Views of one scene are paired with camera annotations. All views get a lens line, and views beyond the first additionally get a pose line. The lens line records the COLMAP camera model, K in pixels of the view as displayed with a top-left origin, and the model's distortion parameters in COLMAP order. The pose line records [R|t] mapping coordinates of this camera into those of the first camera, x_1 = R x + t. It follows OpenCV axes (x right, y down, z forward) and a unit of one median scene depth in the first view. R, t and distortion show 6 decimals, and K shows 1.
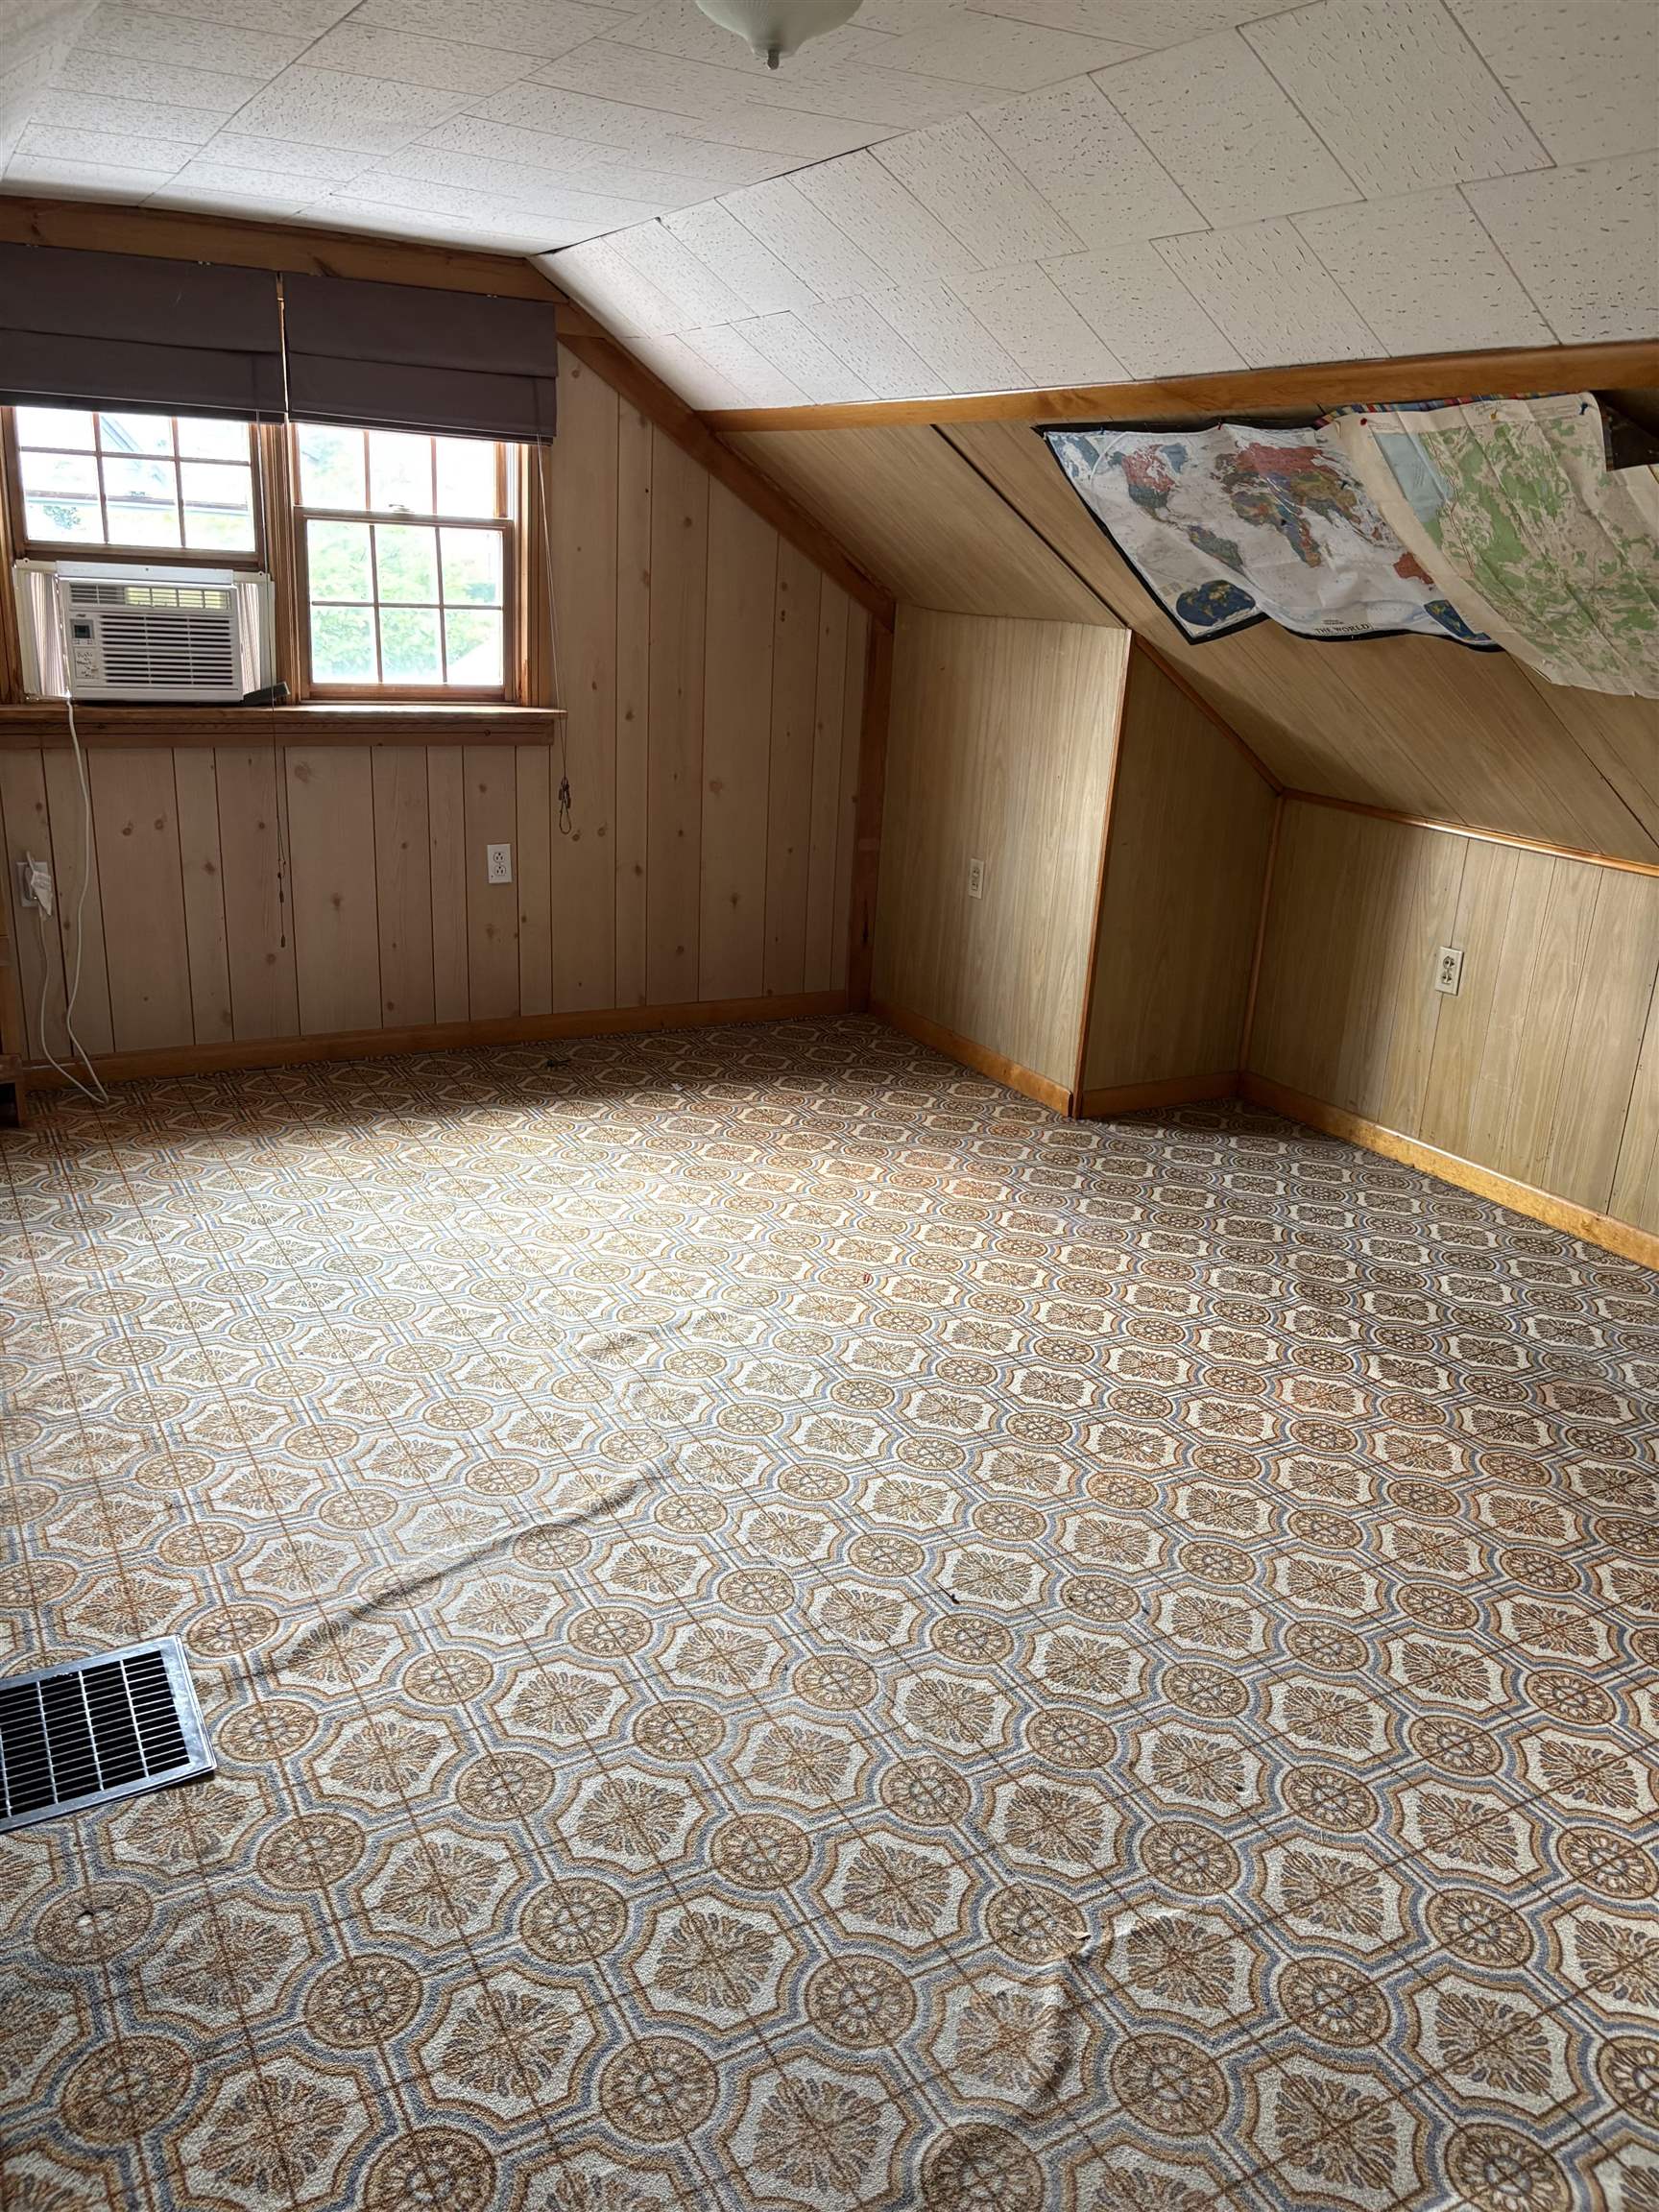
lens RADIAL K [[1690.2, 0, 829.5], [0, 1690.2, 1106.0], [0, 0, 1]] dist [0.064687, -0.060968]
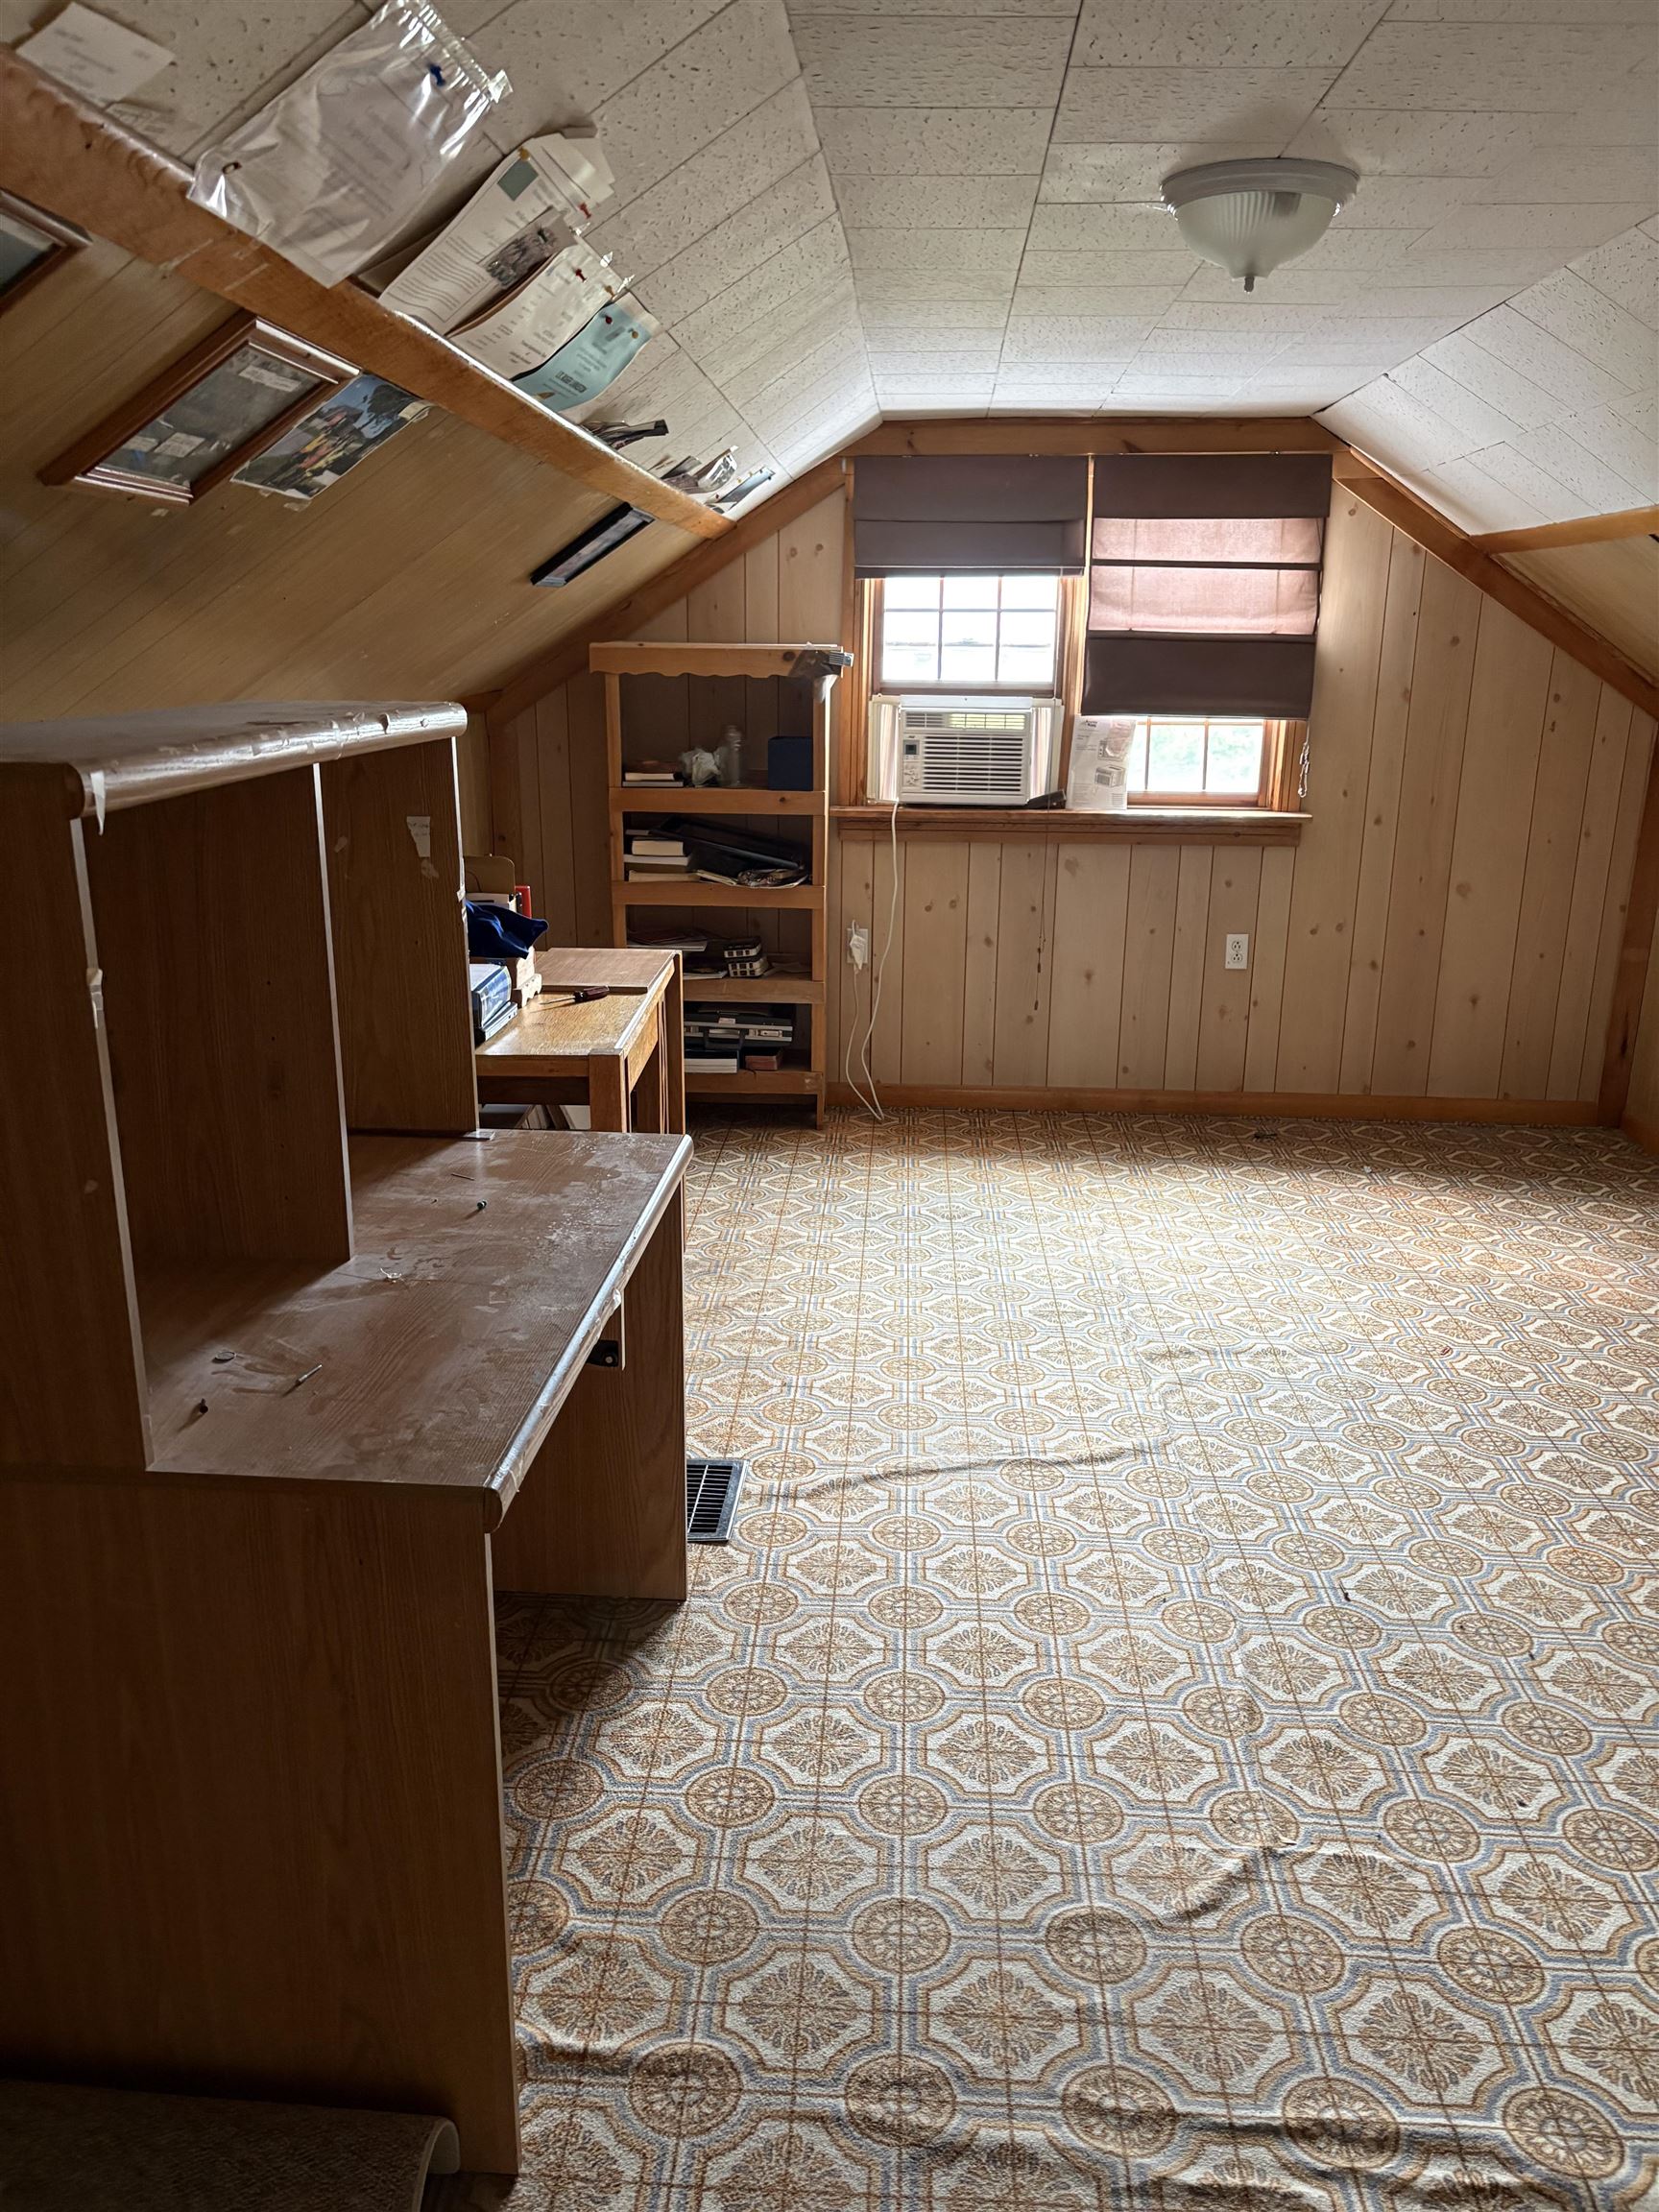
lens RADIAL K [[1687.4, 0, 828.6], [0, 1687.4, 1127.8], [0, 0, 1]] dist [0.083438, -0.046858]
pose [[0.847406, 0.111362, -0.519136, 0.201236], [-0.140728, 0.989896, -0.017369, 0.033511], [0.511956, 0.087775, 0.854515, -0.088705]]
